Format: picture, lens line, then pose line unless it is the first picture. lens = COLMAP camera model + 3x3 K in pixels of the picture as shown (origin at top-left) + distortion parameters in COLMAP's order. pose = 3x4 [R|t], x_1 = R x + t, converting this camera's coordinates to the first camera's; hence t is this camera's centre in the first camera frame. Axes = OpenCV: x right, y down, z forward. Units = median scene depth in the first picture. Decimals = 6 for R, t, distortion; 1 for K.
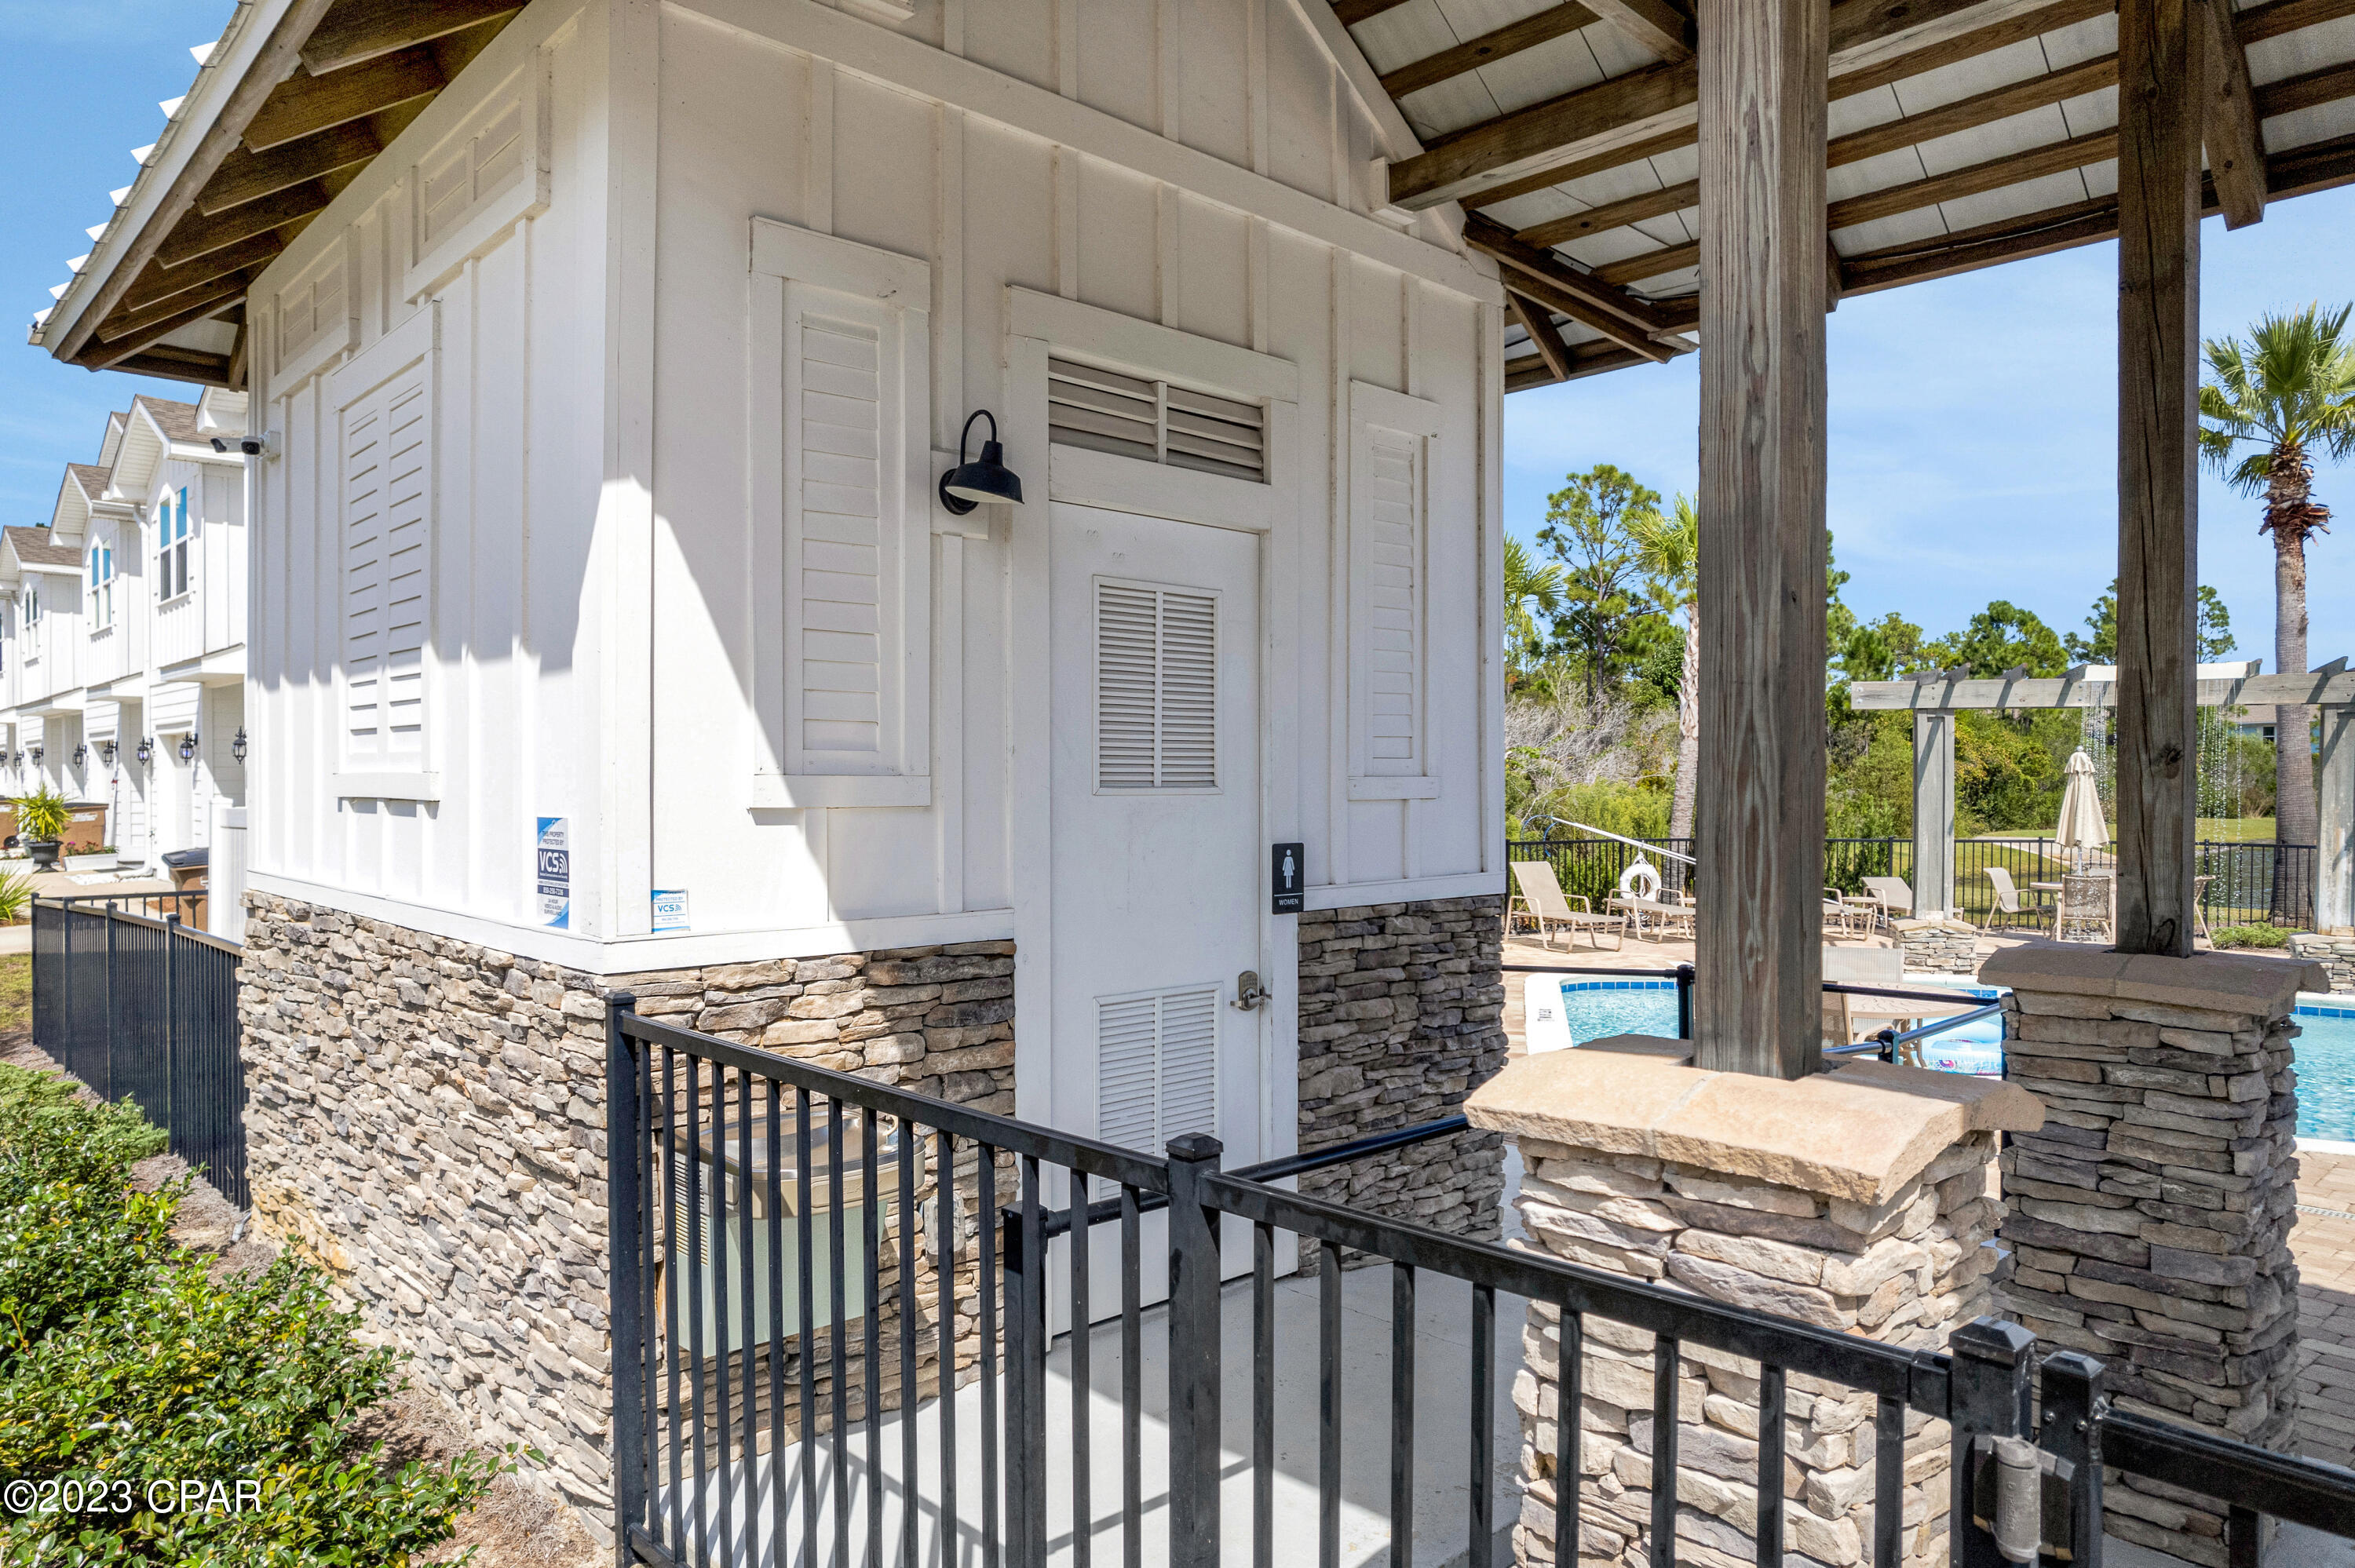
lens RADIAL K [[1542.0, 0, 1185.0], [0, 1542.0, 796.5], [0, 0, 1]] dist [-0.033830, 0.002289]
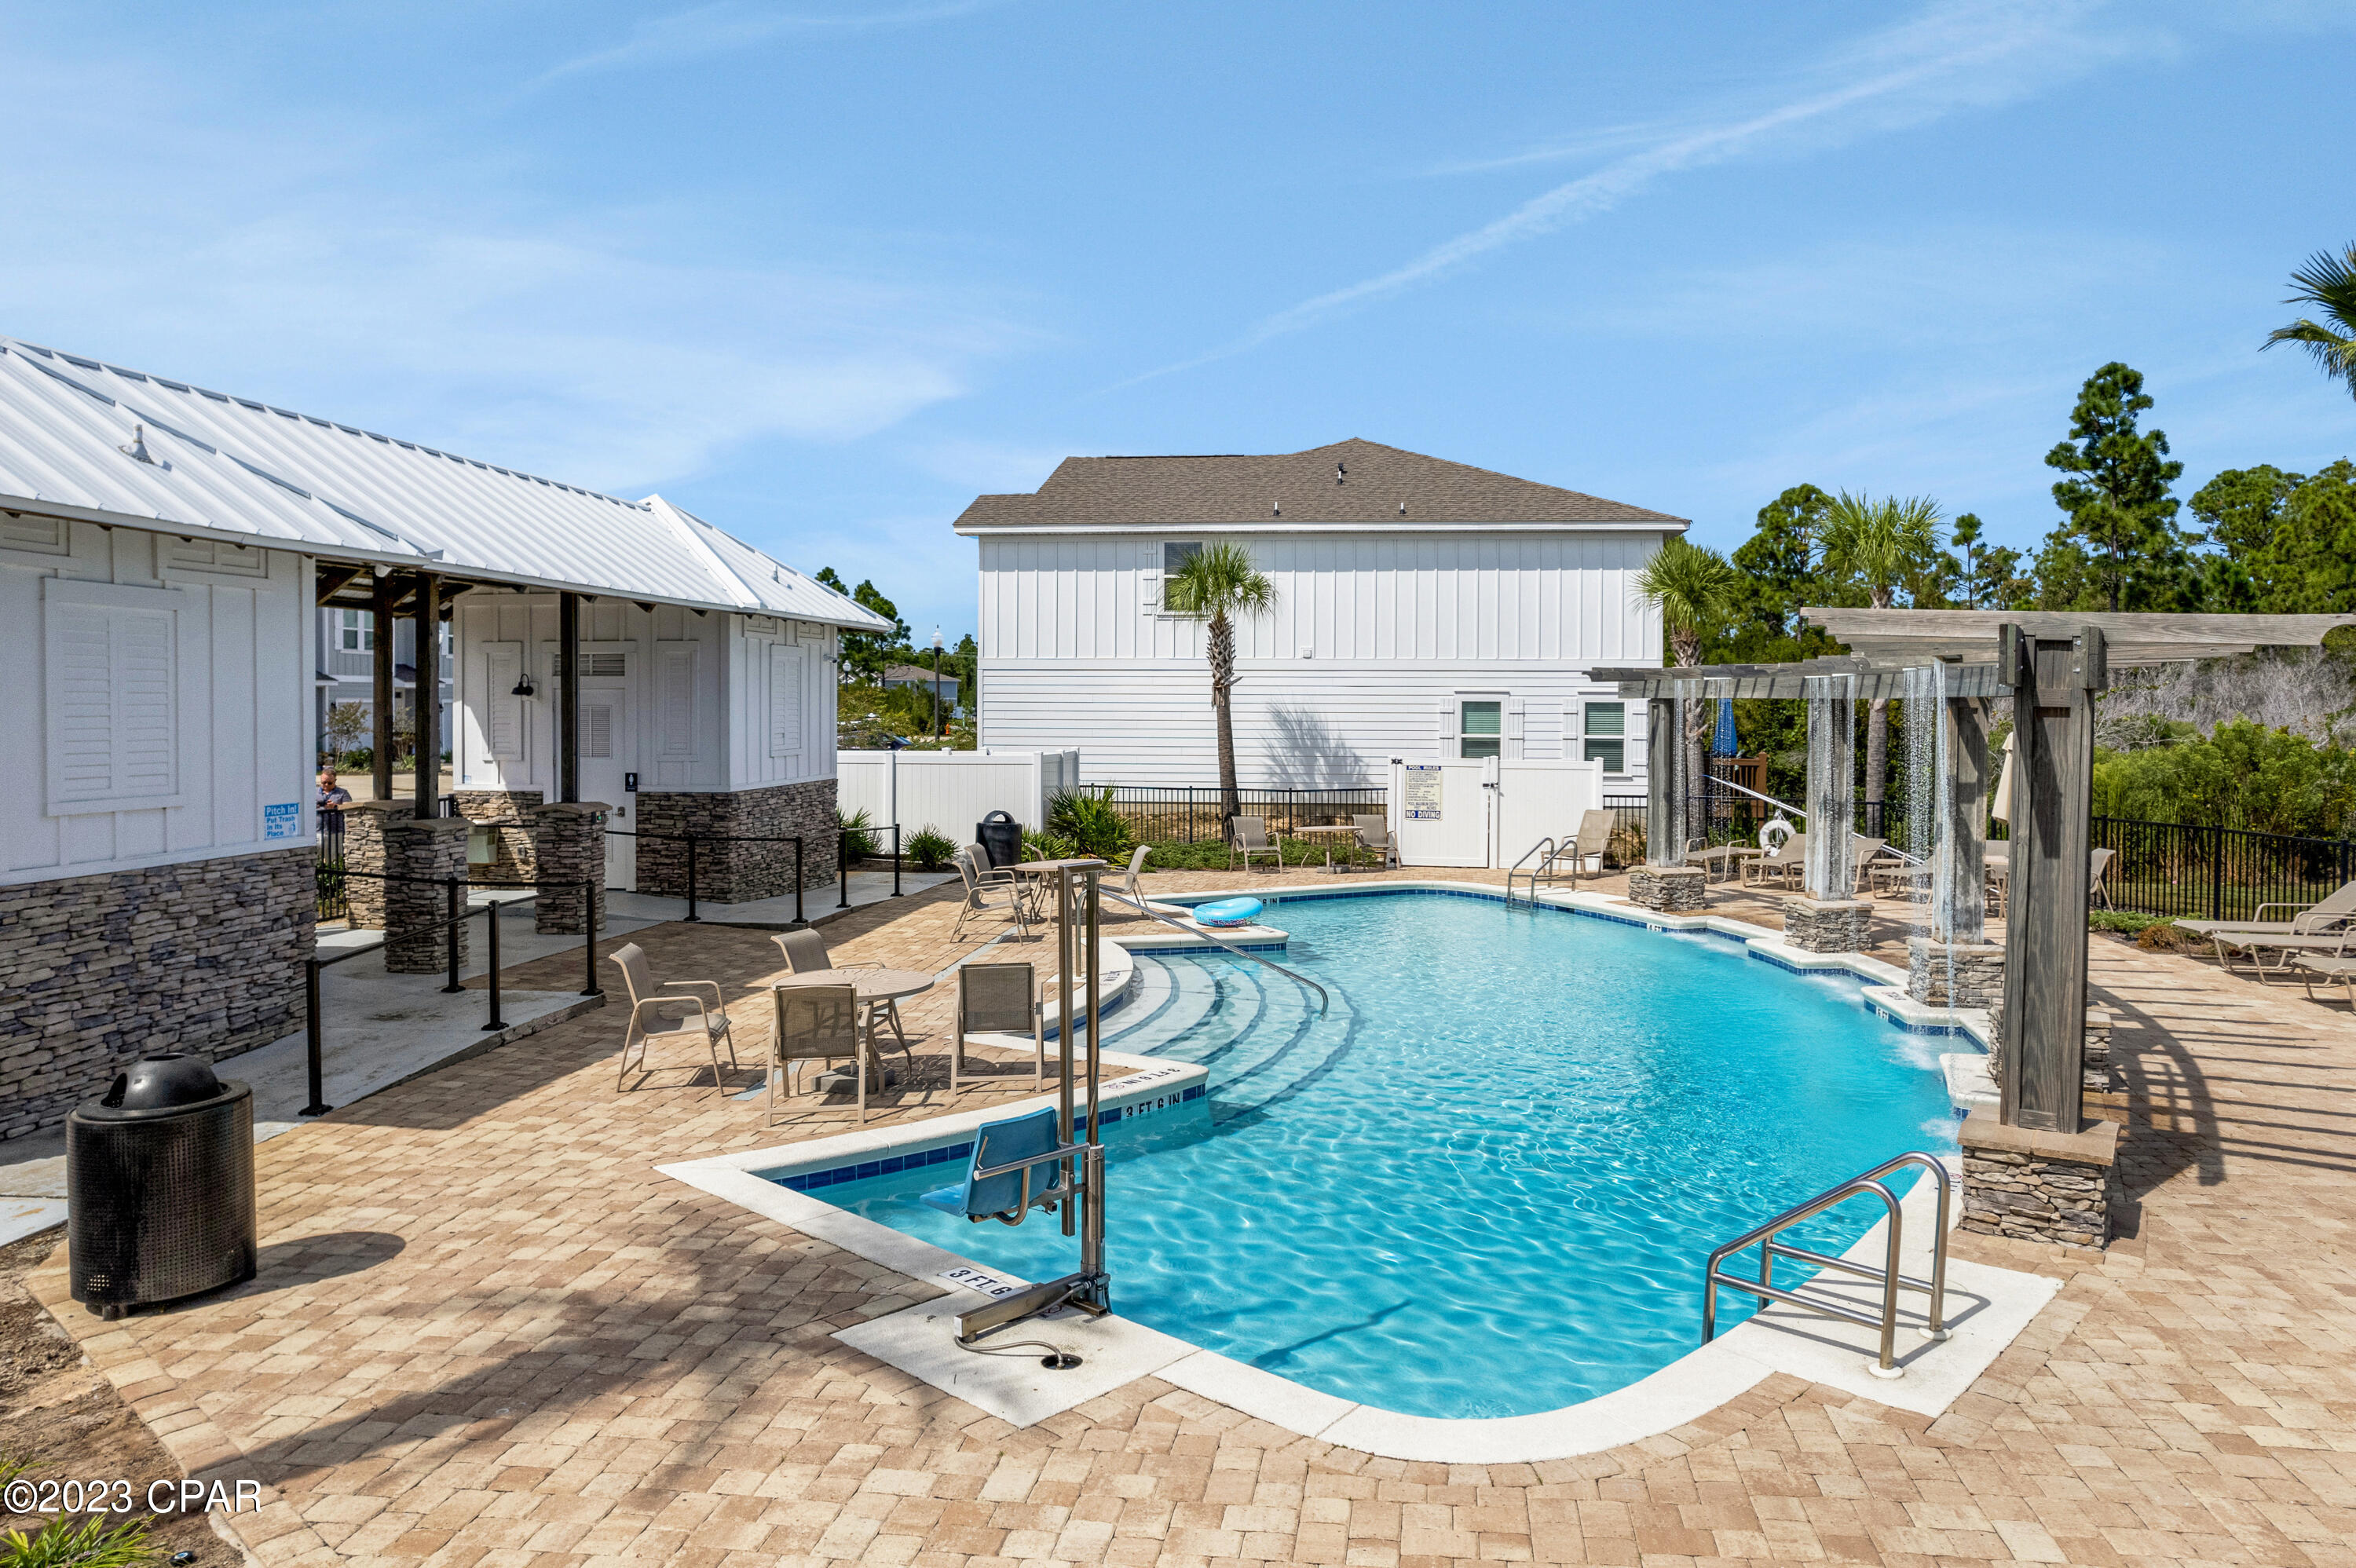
lens RADIAL K [[1577.9, 0, 1271.4], [0, 1577.9, 733.7], [0, 0, 1]] dist [-0.025691, 0.007913]
pose [[0.675249, 0.017712, -0.737378, 3.872174], [-0.013801, 0.999840, 0.011378, -0.127086], [0.737461, 0.002494, 0.675385, -0.408424]]
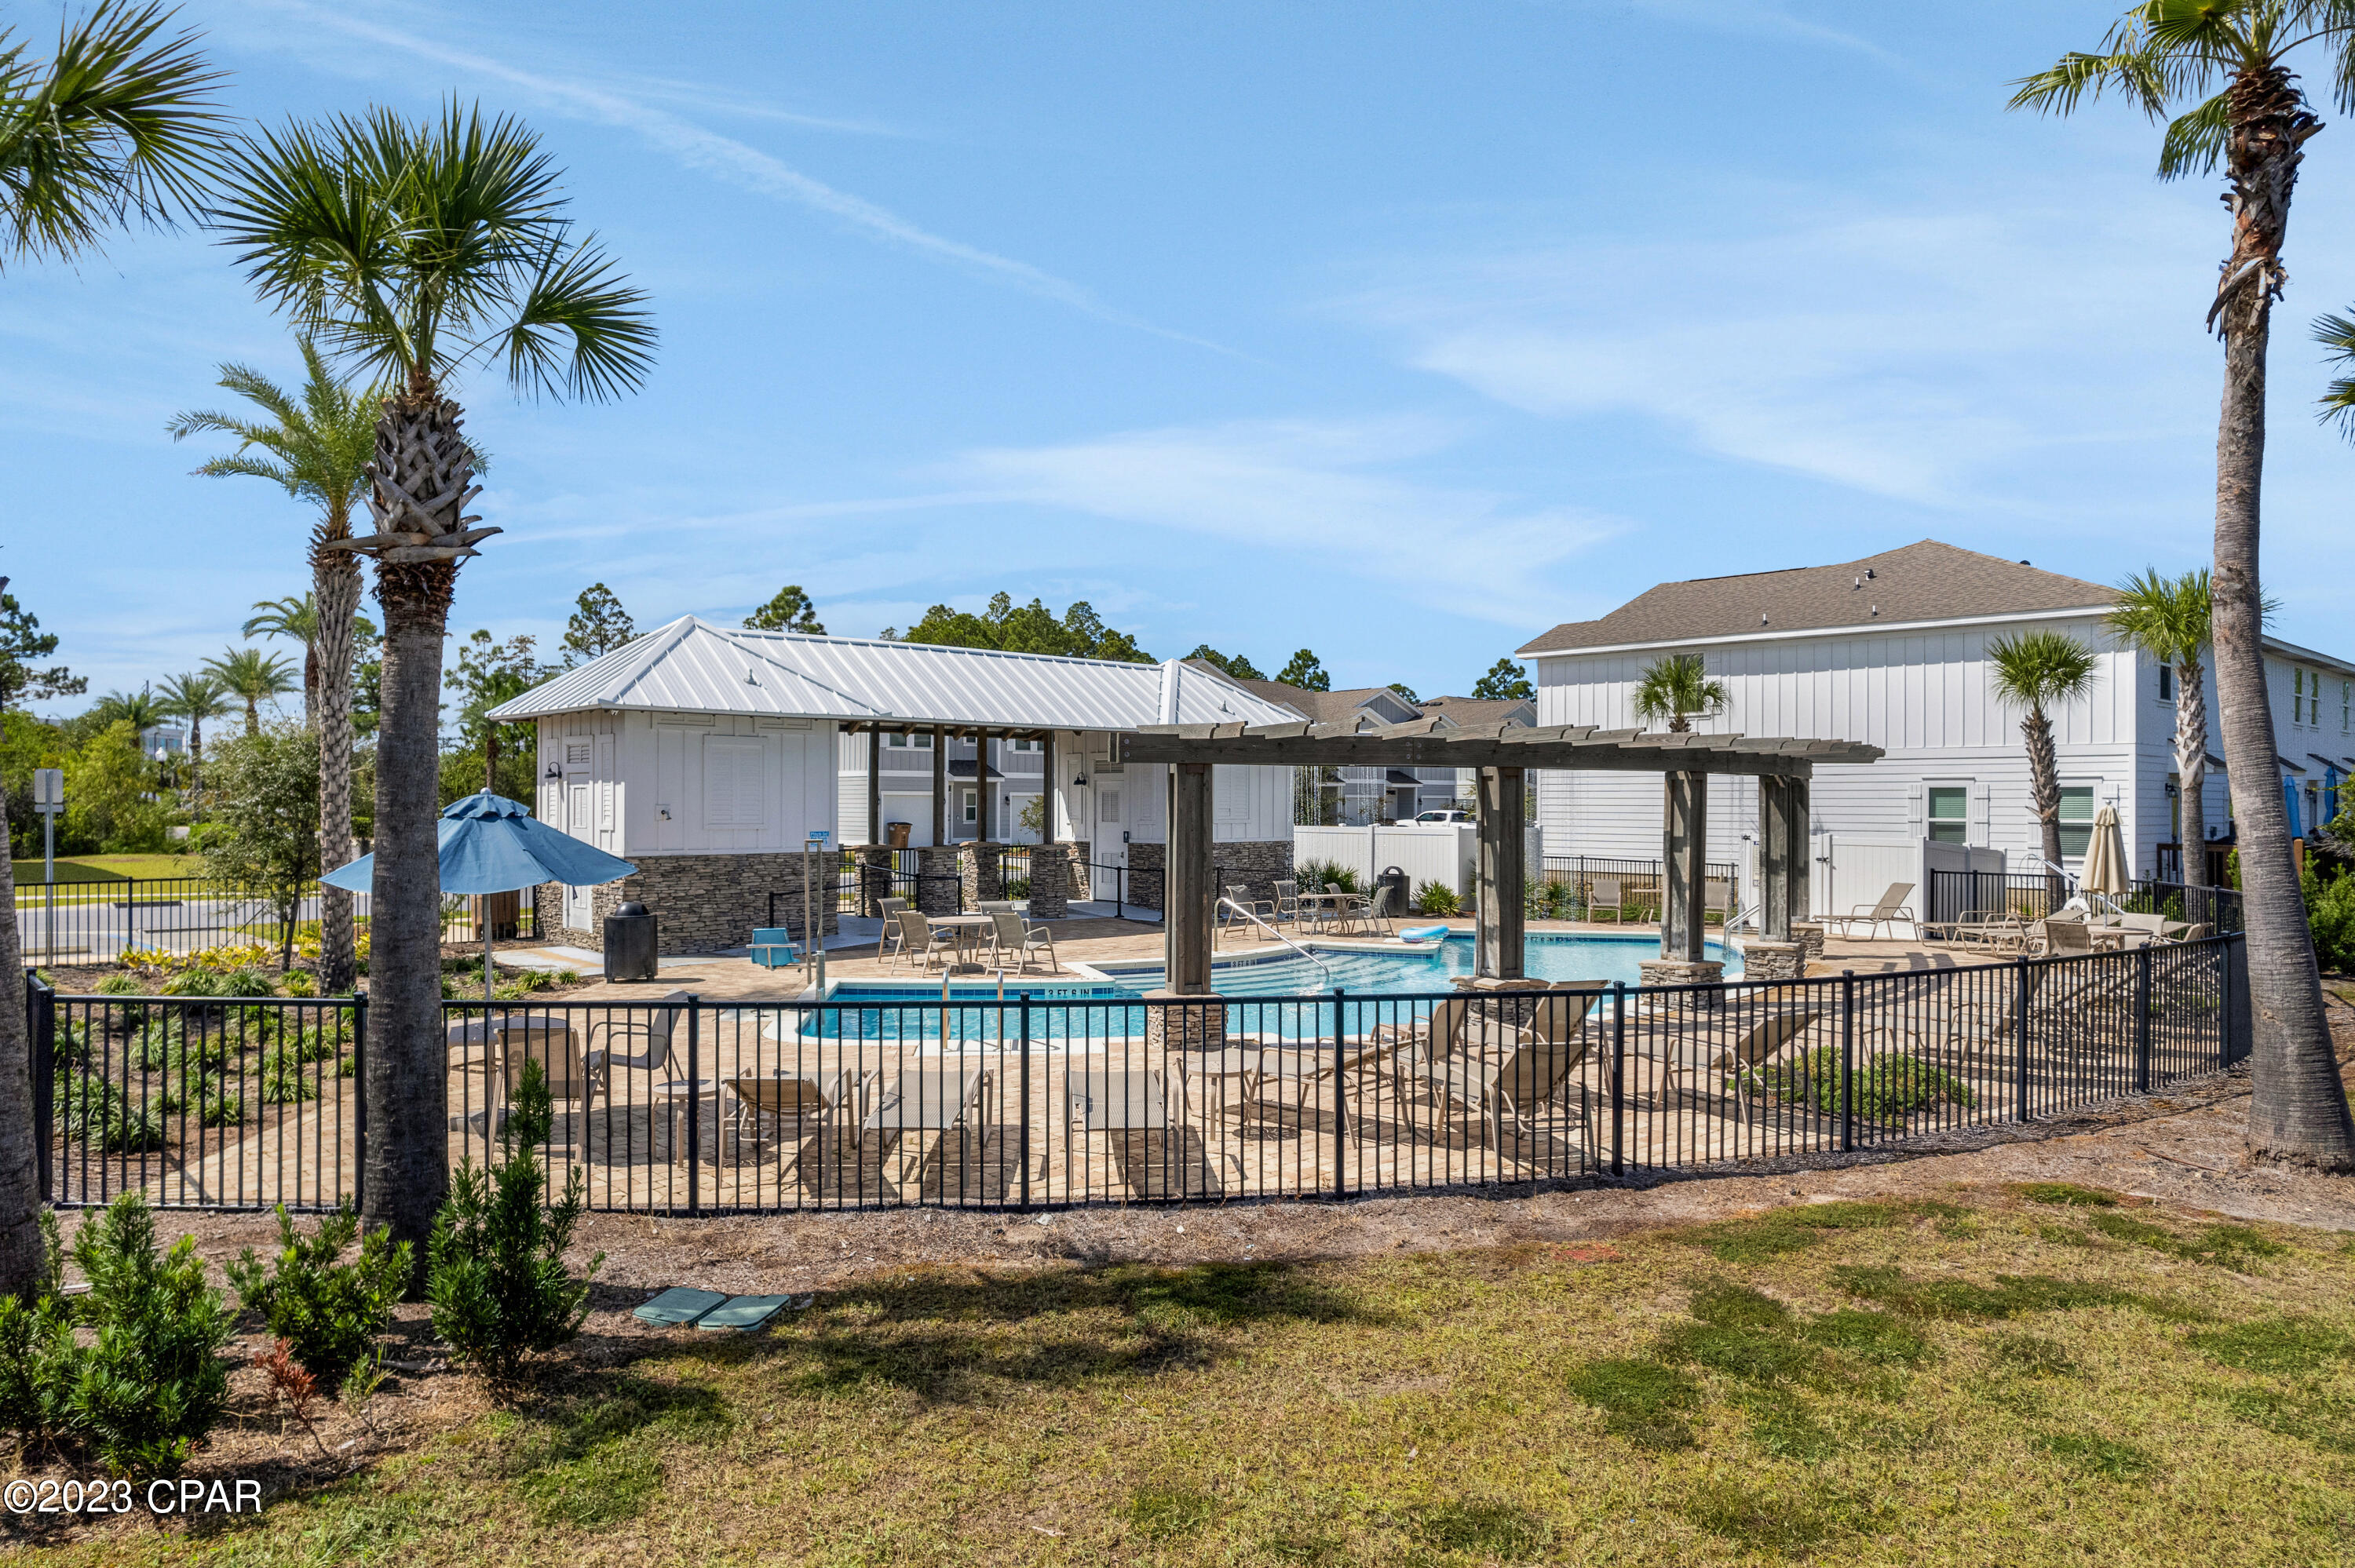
lens RADIAL K [[1542.0, 0, 1185.0], [0, 1542.0, 796.5], [0, 0, 1]] dist [-0.033830, 0.002289]
pose [[0.007497, -0.003010, -0.999967, 6.165390], [-0.013872, 0.999899, -0.003114, -0.092434], [0.999876, 0.013895, 0.007455, 1.187148]]
